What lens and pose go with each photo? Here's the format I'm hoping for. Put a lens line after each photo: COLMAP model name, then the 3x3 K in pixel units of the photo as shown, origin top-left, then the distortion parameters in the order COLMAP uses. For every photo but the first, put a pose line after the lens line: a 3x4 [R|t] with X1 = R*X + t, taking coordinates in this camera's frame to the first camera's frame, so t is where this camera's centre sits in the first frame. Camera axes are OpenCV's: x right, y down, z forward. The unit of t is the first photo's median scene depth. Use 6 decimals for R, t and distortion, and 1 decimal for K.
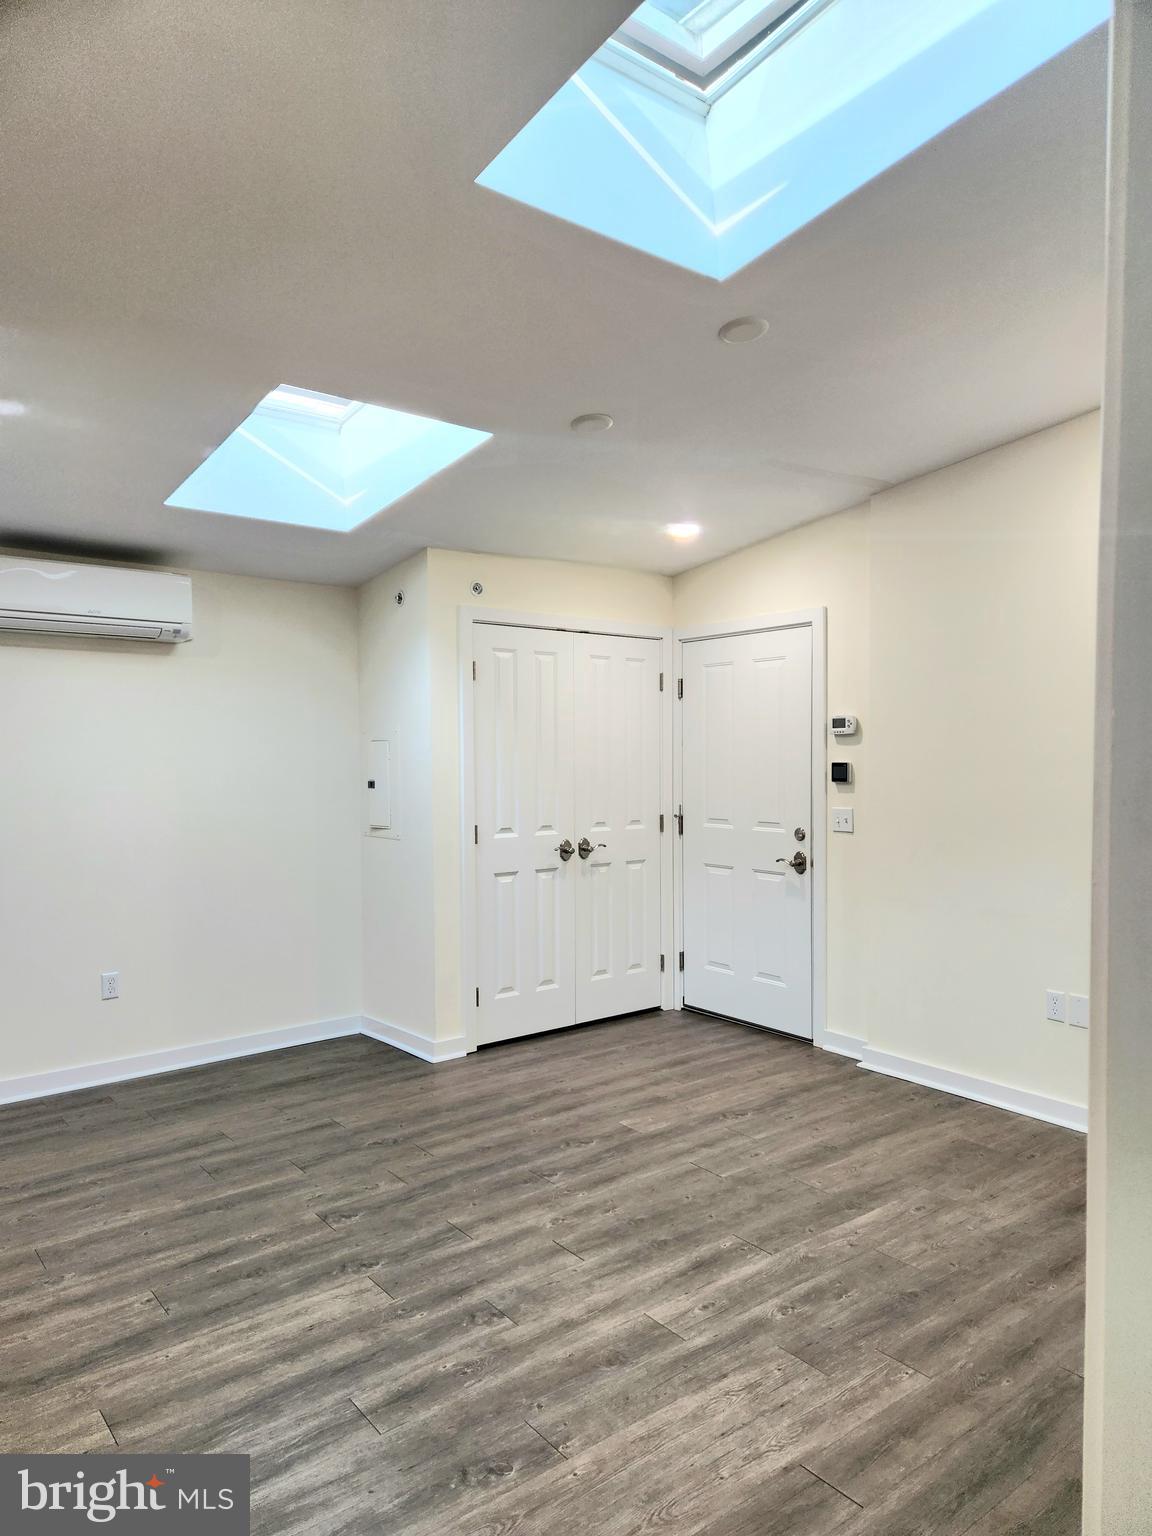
lens RADIAL K [[1018.2, 0, 584.7], [0, 1018.2, 776.1], [0, 0, 1]] dist [0.098908, -0.082743]
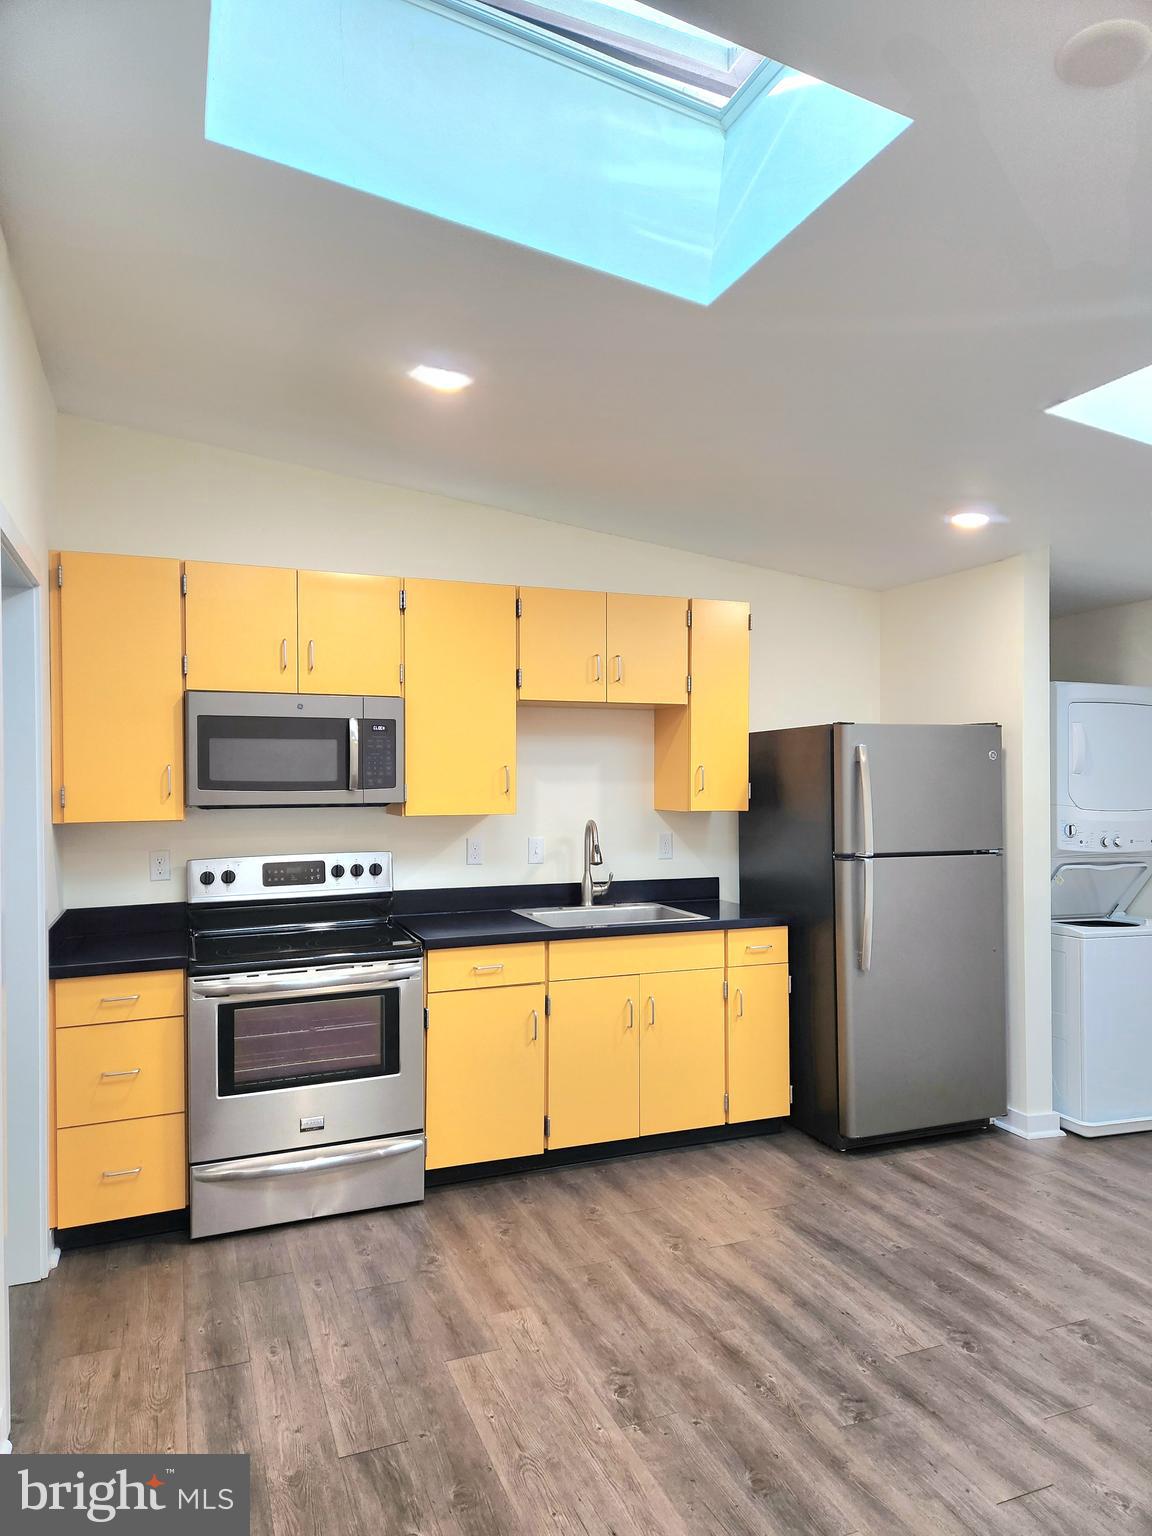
lens RADIAL K [[1018.2, 0, 584.7], [0, 1018.2, 776.1], [0, 0, 1]] dist [0.098908, -0.082743]
pose [[-0.276180, 0.005421, -0.961091, 0.850764], [-0.011674, 0.999891, 0.008995, -0.047805], [0.961035, 0.013704, -0.276087, 1.001756]]
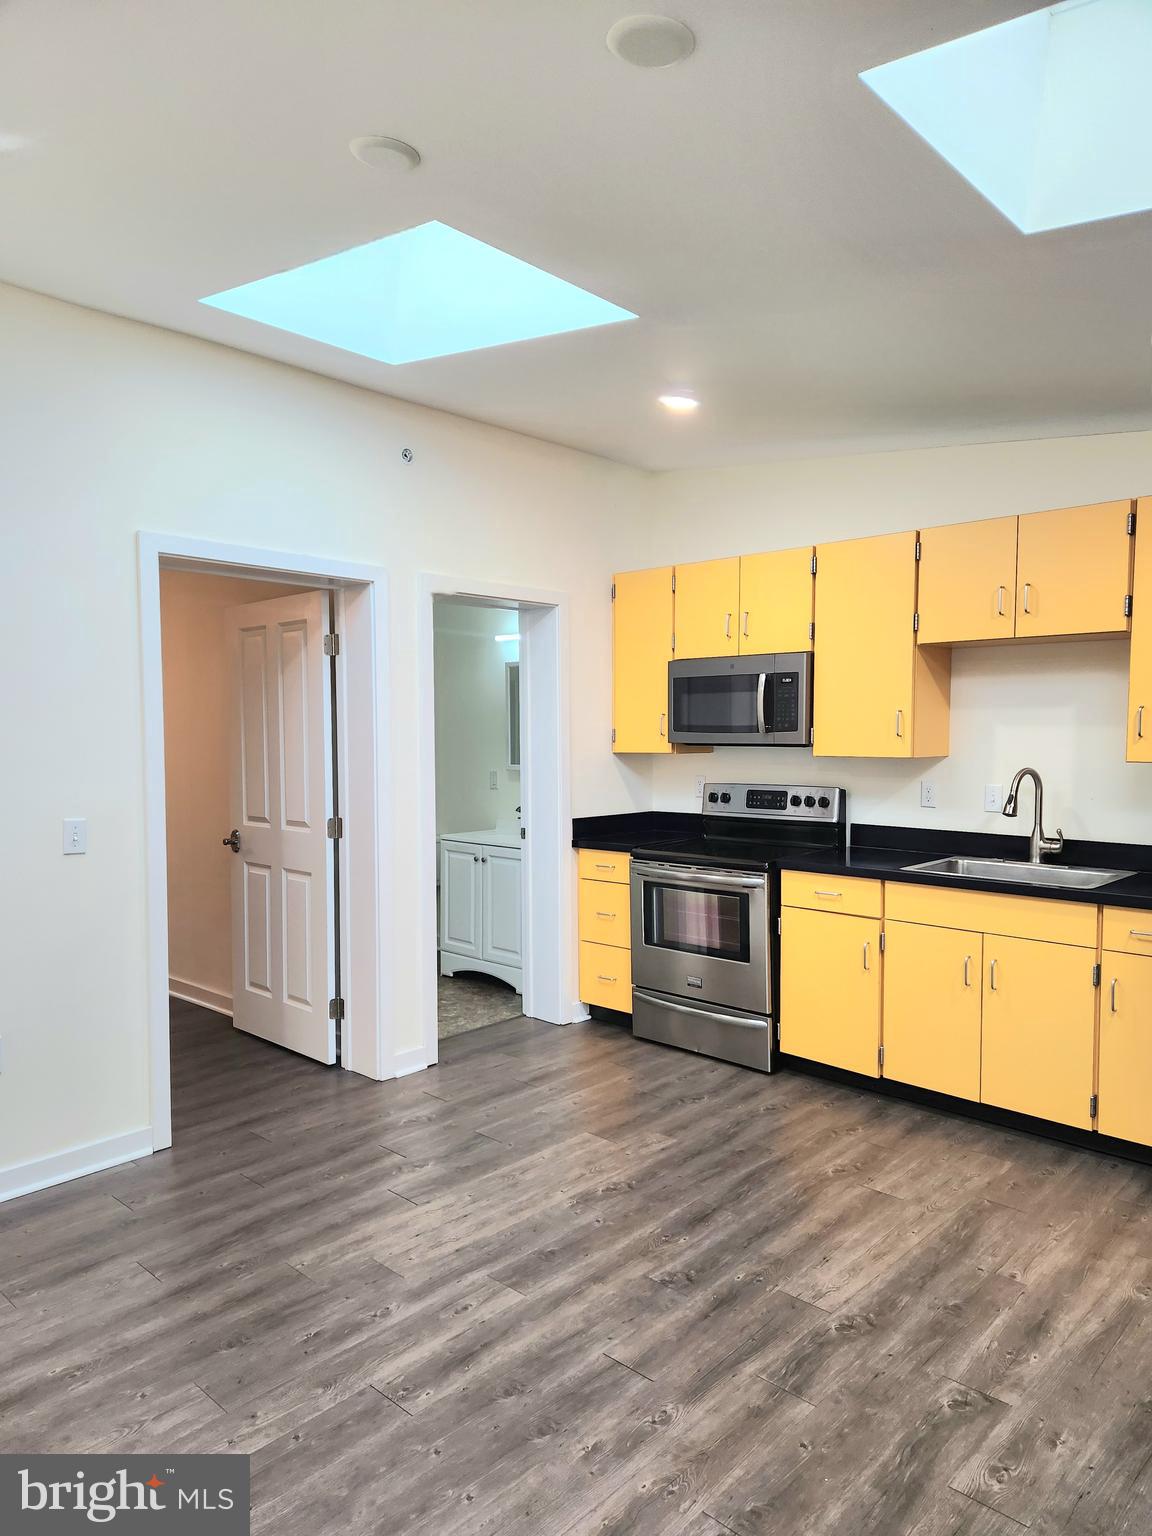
lens RADIAL K [[1018.2, 0, 584.7], [0, 1018.2, 776.1], [0, 0, 1]] dist [0.098908, -0.082743]
pose [[-0.987322, 0.015706, -0.157951, 0.151761], [0.005105, 0.997720, 0.067300, -0.056473], [0.158648, 0.065641, -0.985151, 1.953575]]
